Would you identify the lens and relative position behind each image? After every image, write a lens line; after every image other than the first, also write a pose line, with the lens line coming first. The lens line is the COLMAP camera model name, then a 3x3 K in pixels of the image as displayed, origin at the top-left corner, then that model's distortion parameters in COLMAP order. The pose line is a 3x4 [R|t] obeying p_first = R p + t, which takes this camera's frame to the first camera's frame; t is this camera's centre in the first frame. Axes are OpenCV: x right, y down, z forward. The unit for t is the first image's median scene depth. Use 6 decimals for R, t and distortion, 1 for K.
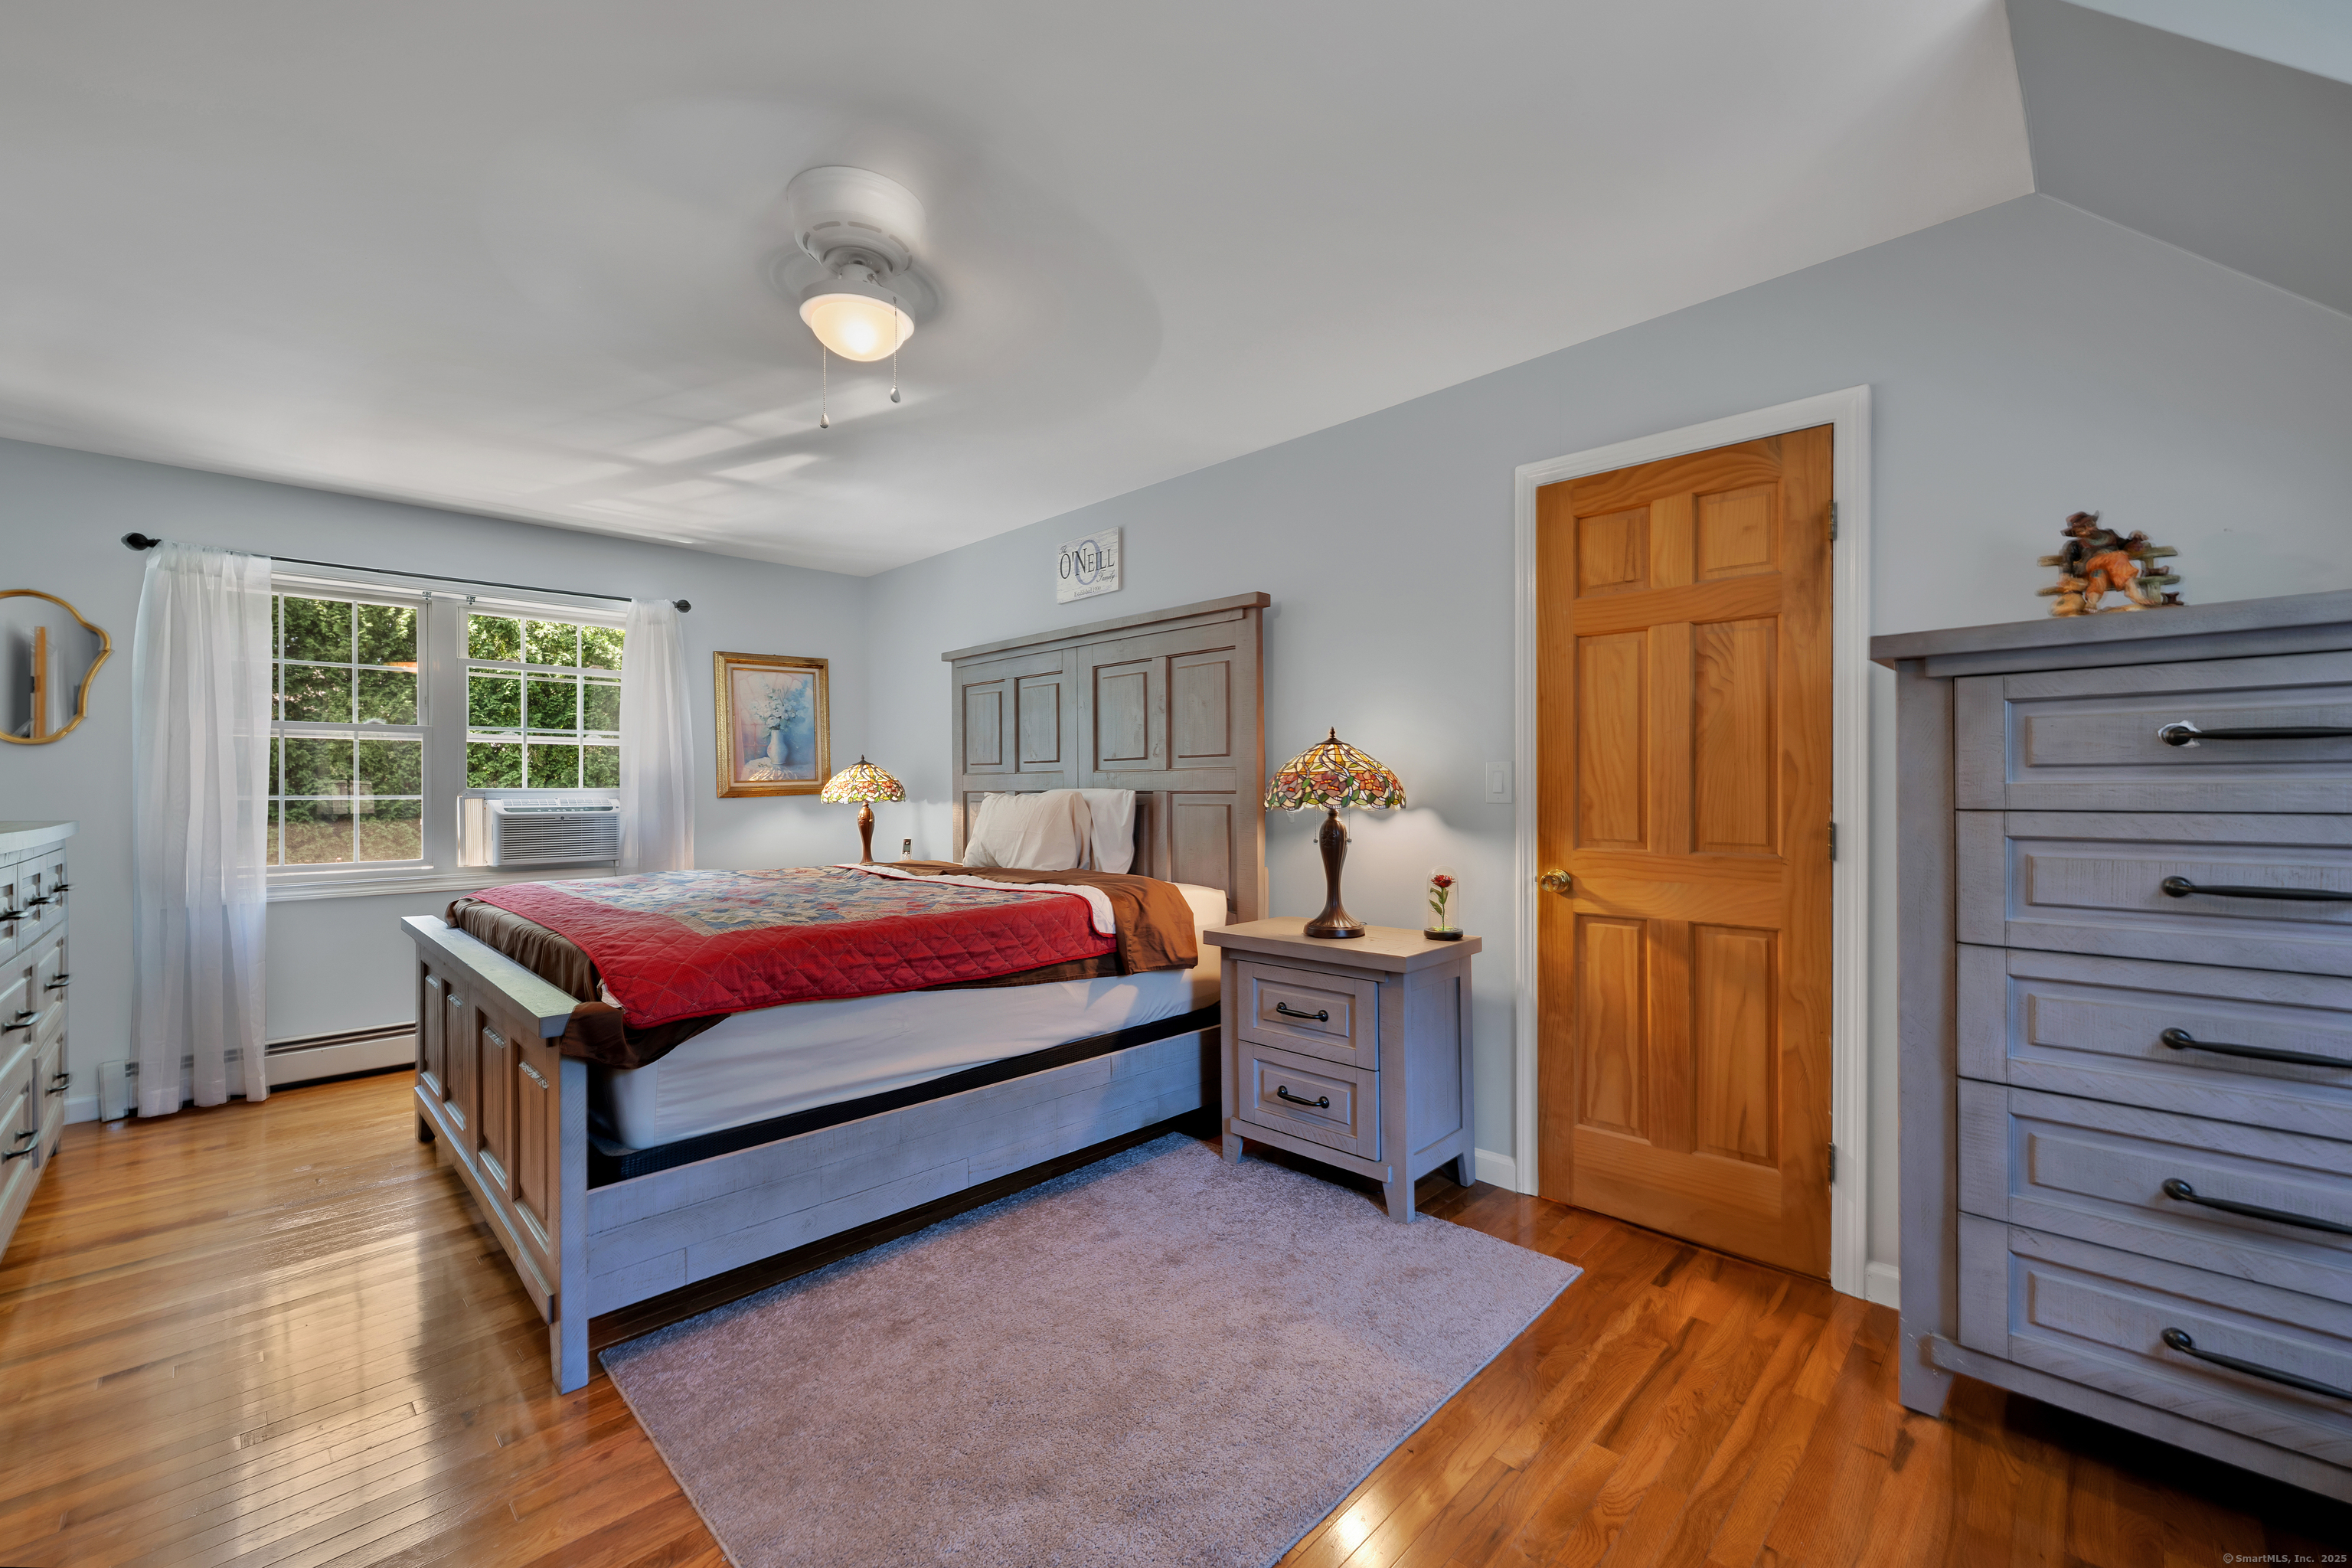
lens RADIAL K [[945.3, 0, 1177.3], [0, 945.3, 774.9], [0, 0, 1]] dist [-0.002168, -0.000853]
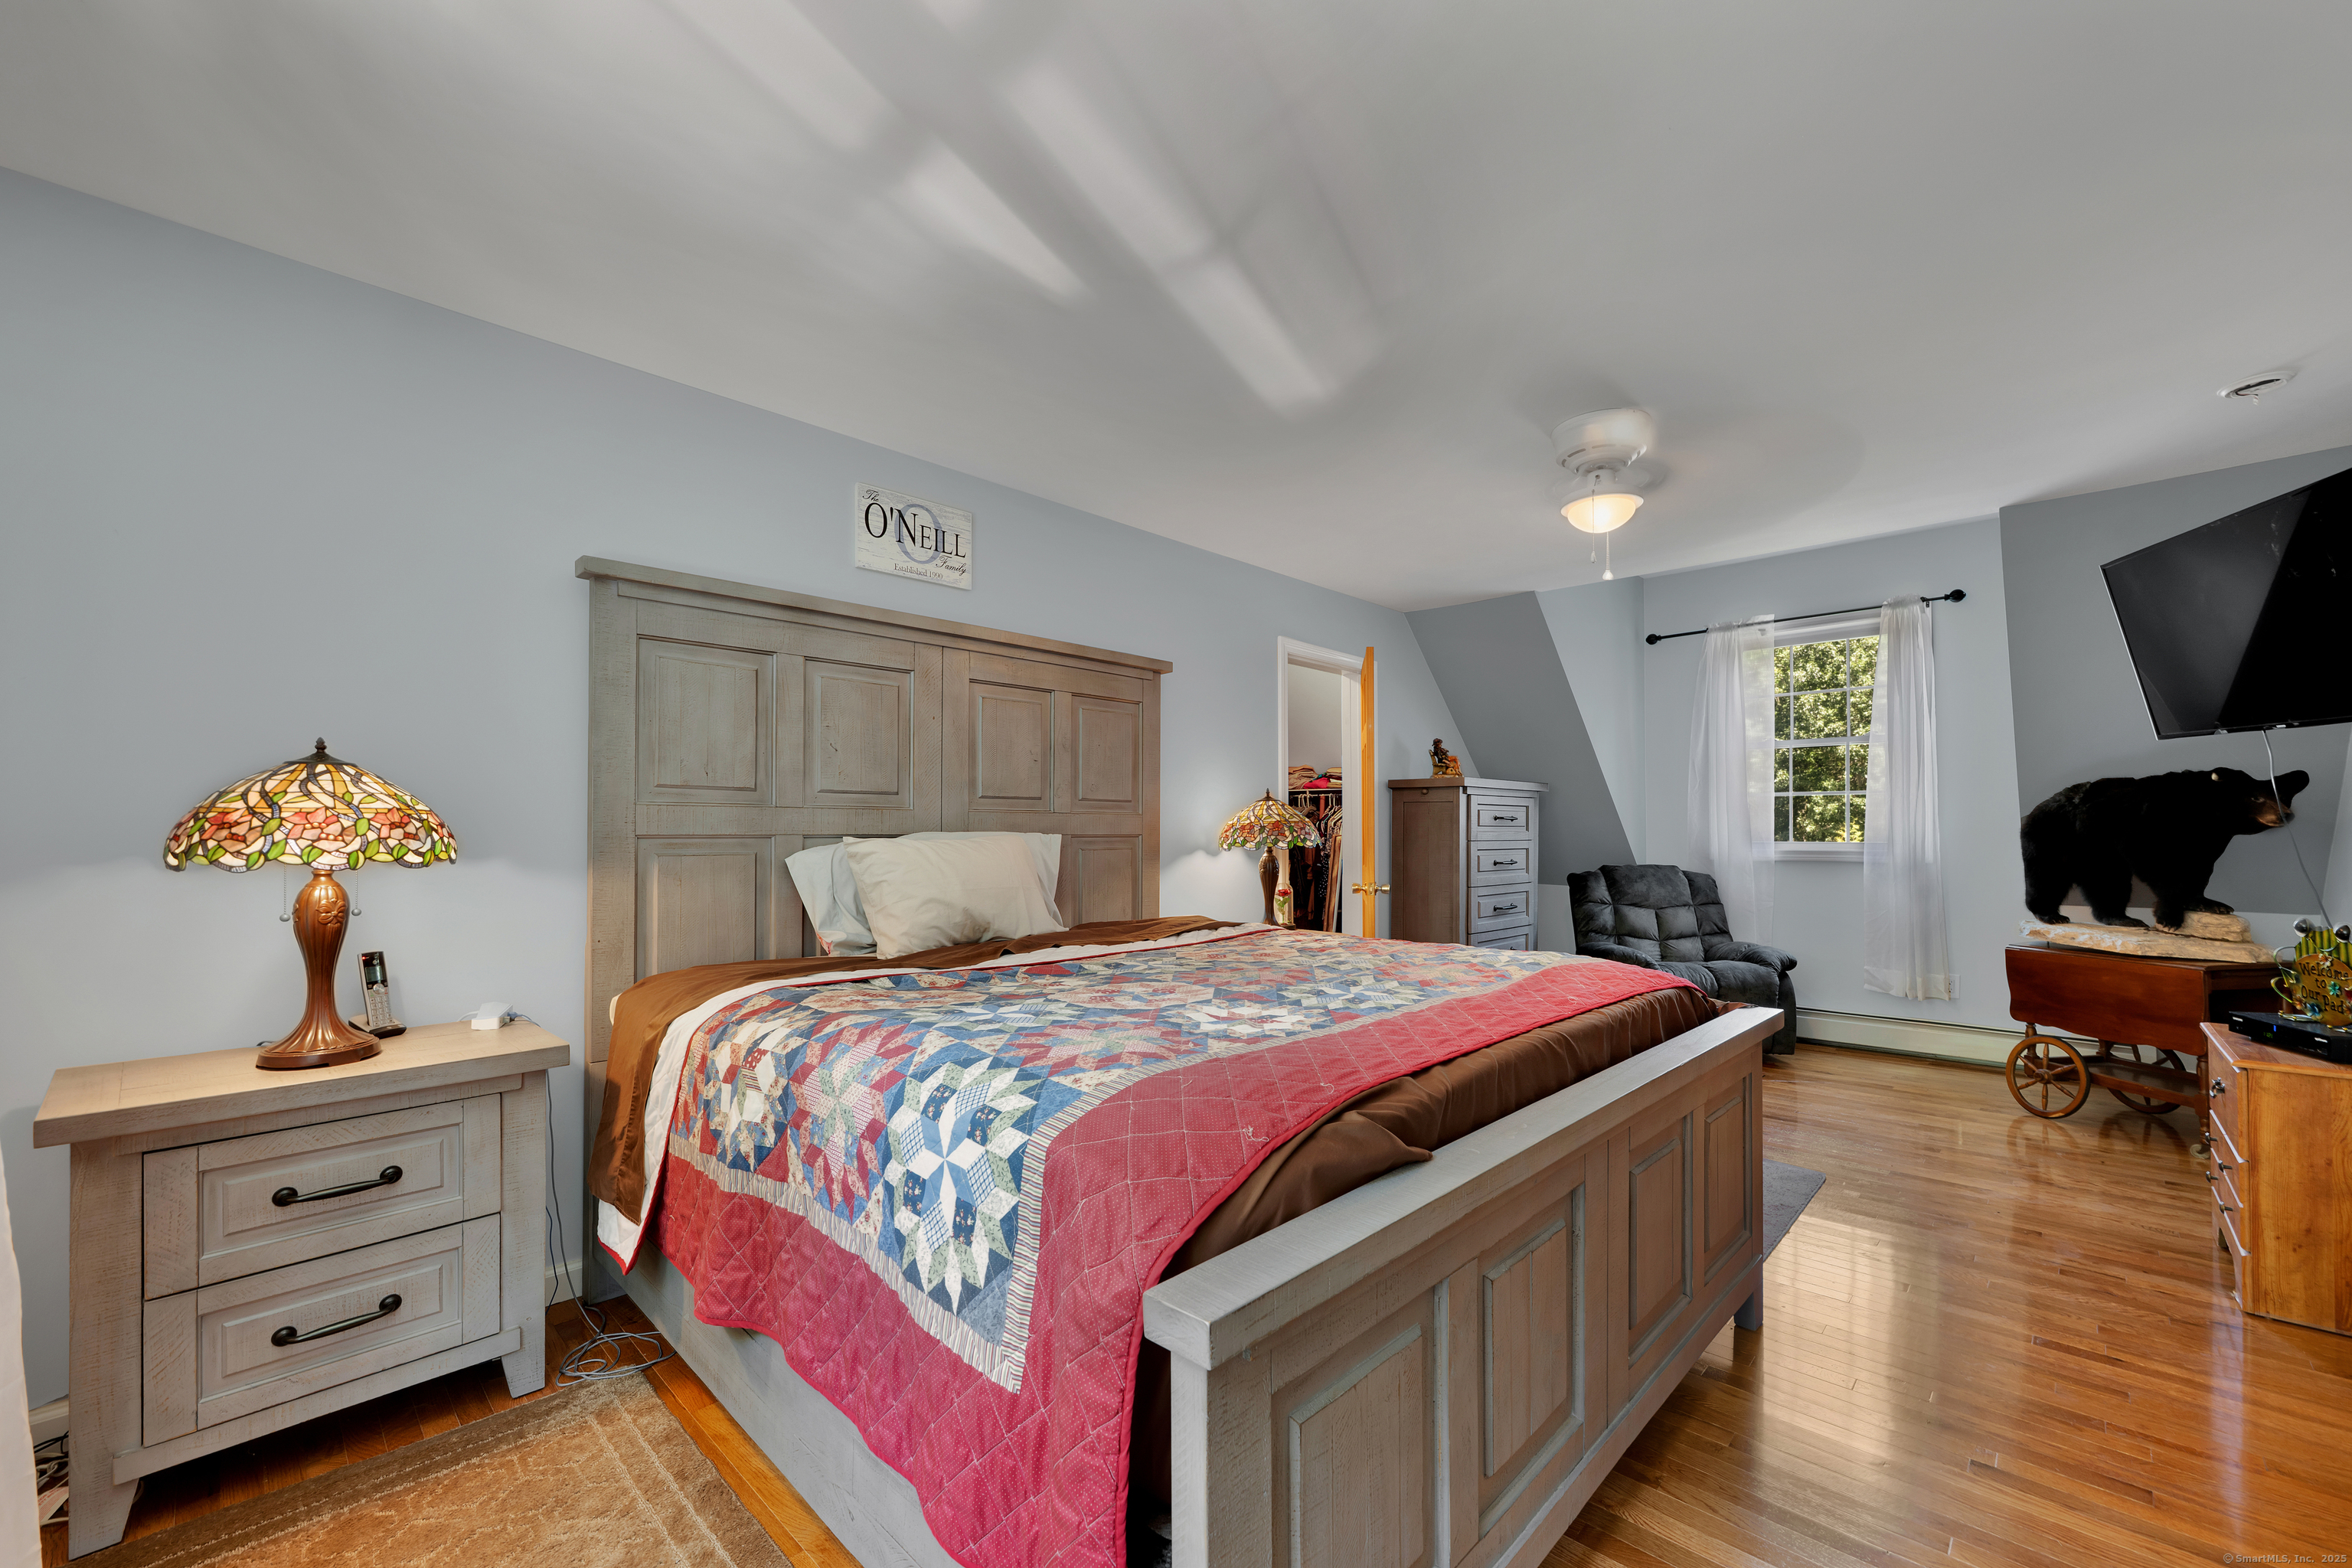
lens RADIAL K [[945.3, 0, 1197.0], [0, 945.3, 834.5], [0, 0, 1]] dist [-0.002168, -0.000853]
pose [[-0.023565, 0.003122, 0.999717, -0.877335], [-0.012252, 0.999919, -0.003412, 0.016698], [-0.999647, -0.012329, -0.023525, 0.809491]]
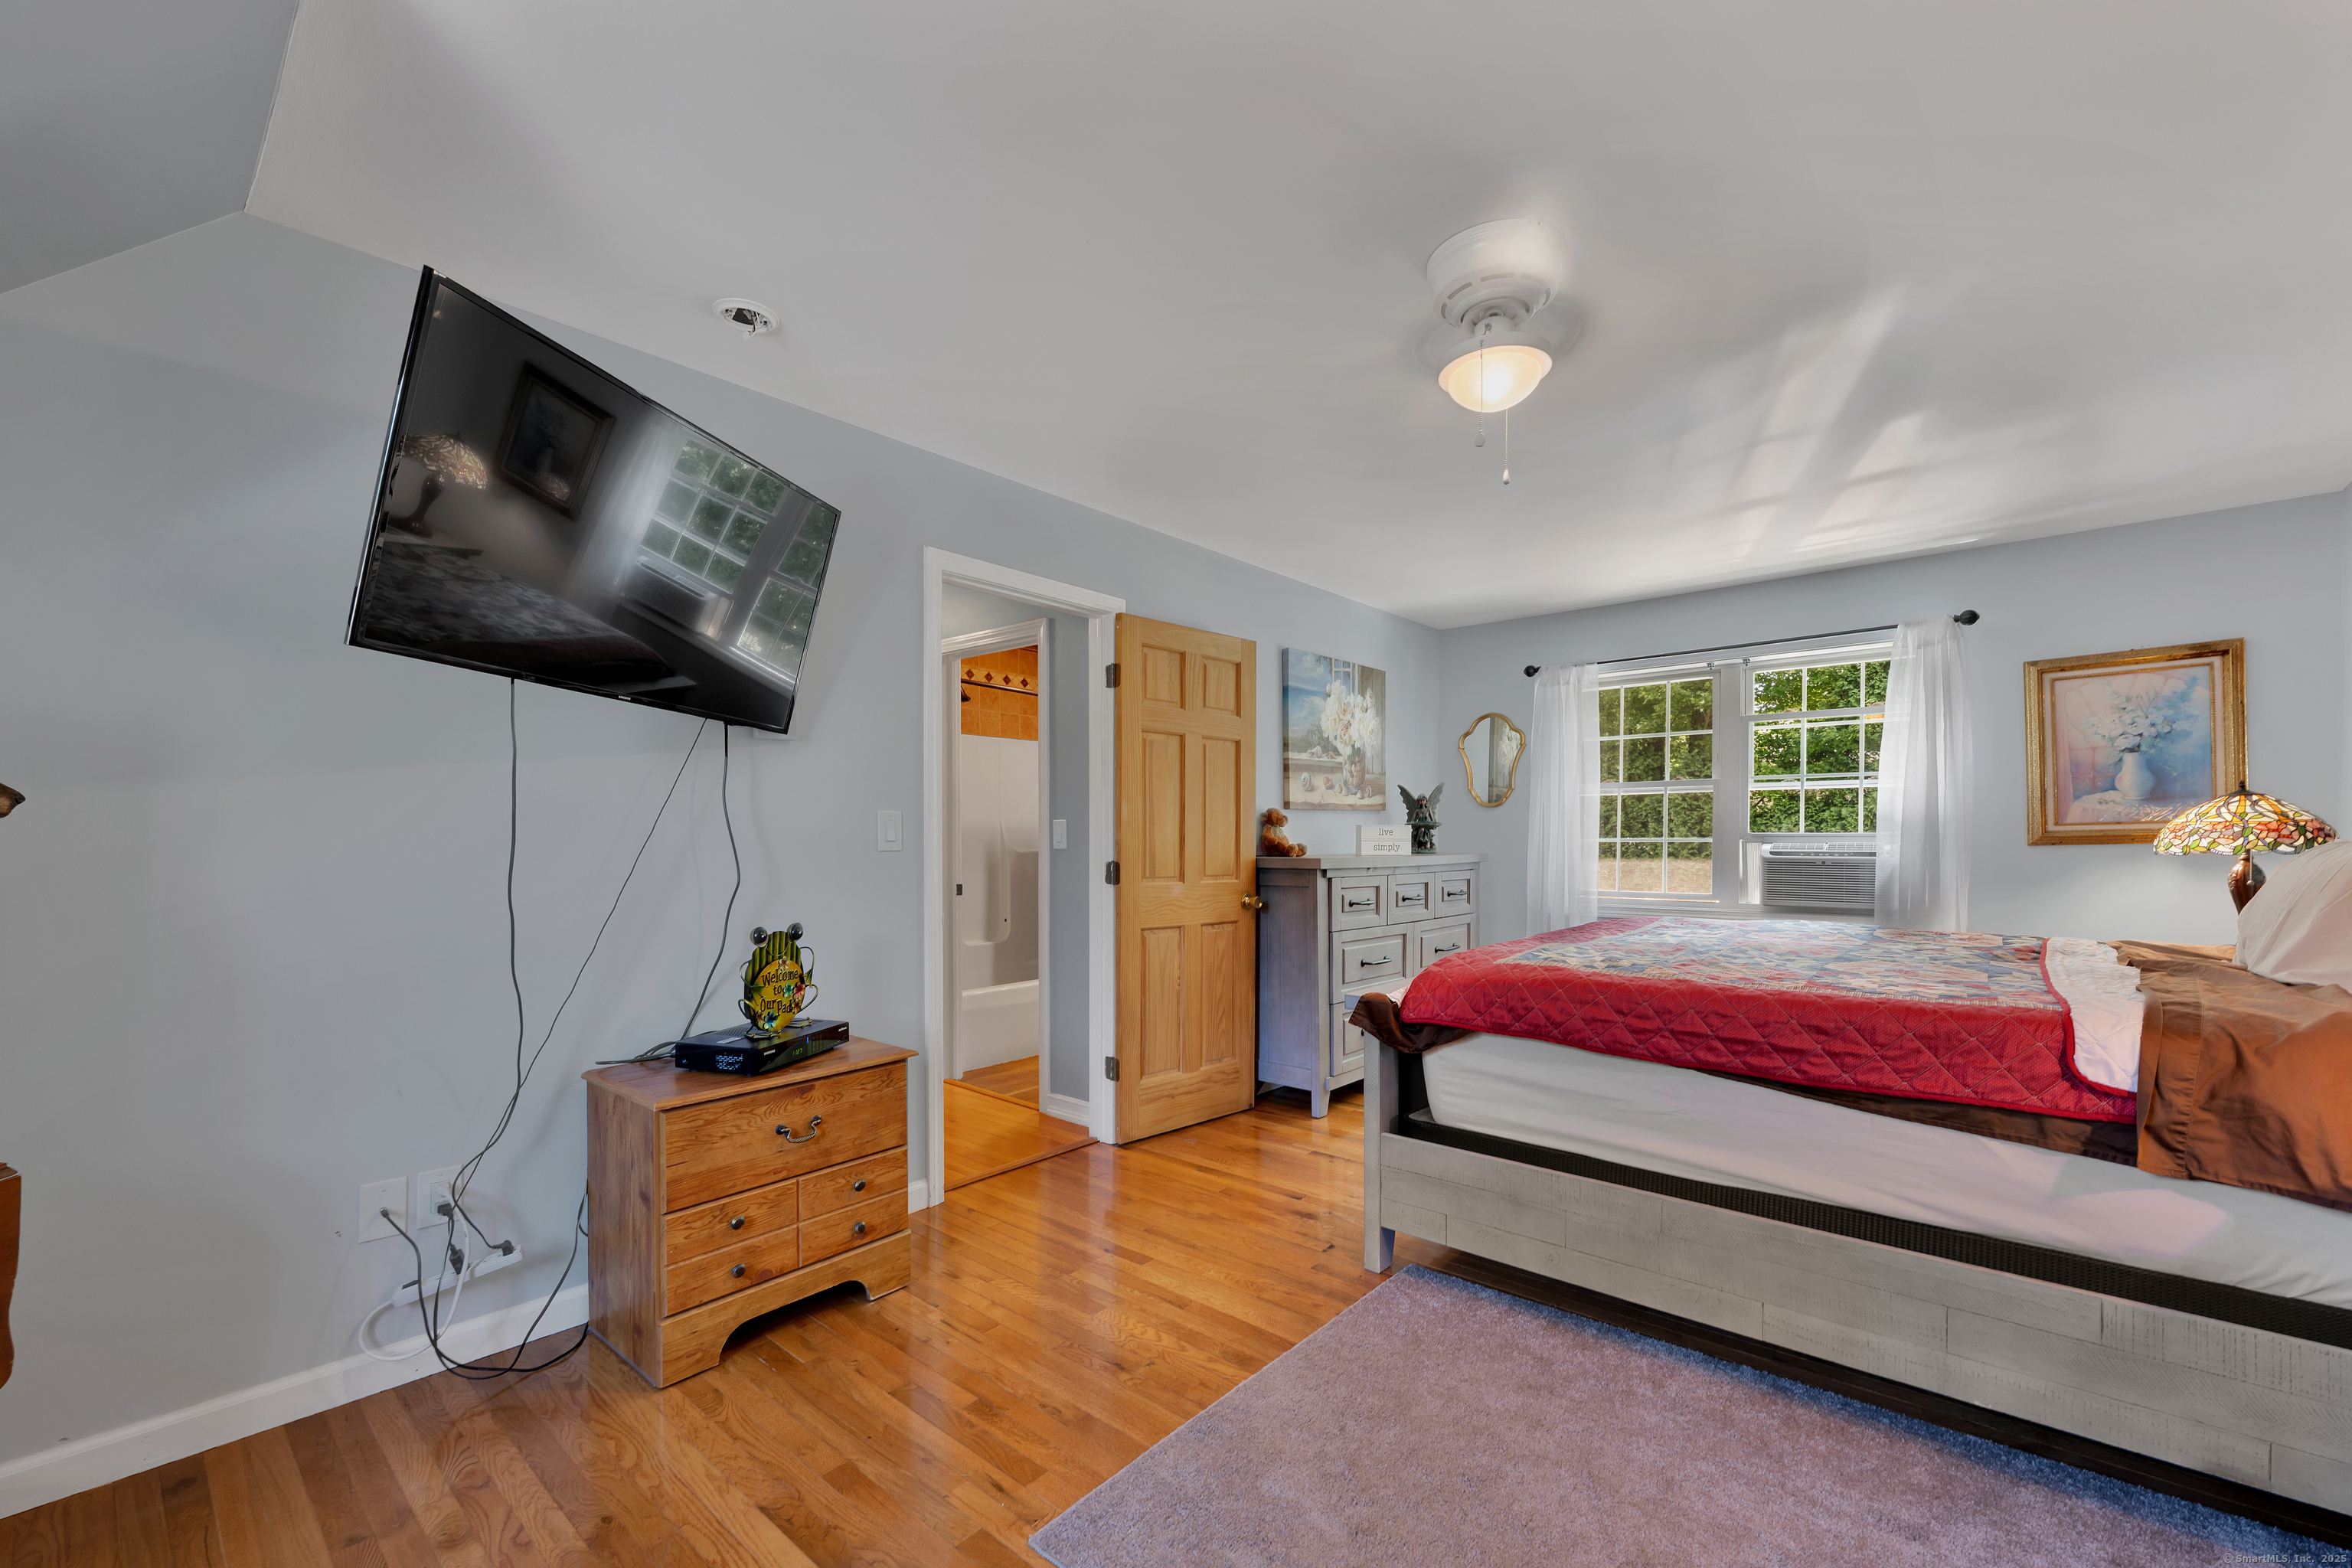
lens RADIAL K [[945.3, 0, 1199.1], [0, 945.3, 832.9], [0, 0, 1]] dist [-0.002168, -0.000853]
pose [[0.080493, -0.000713, -0.996755, 0.318168], [0.015782, 0.999875, 0.000559, 0.003708], [0.996630, -0.015776, 0.080495, 0.287657]]
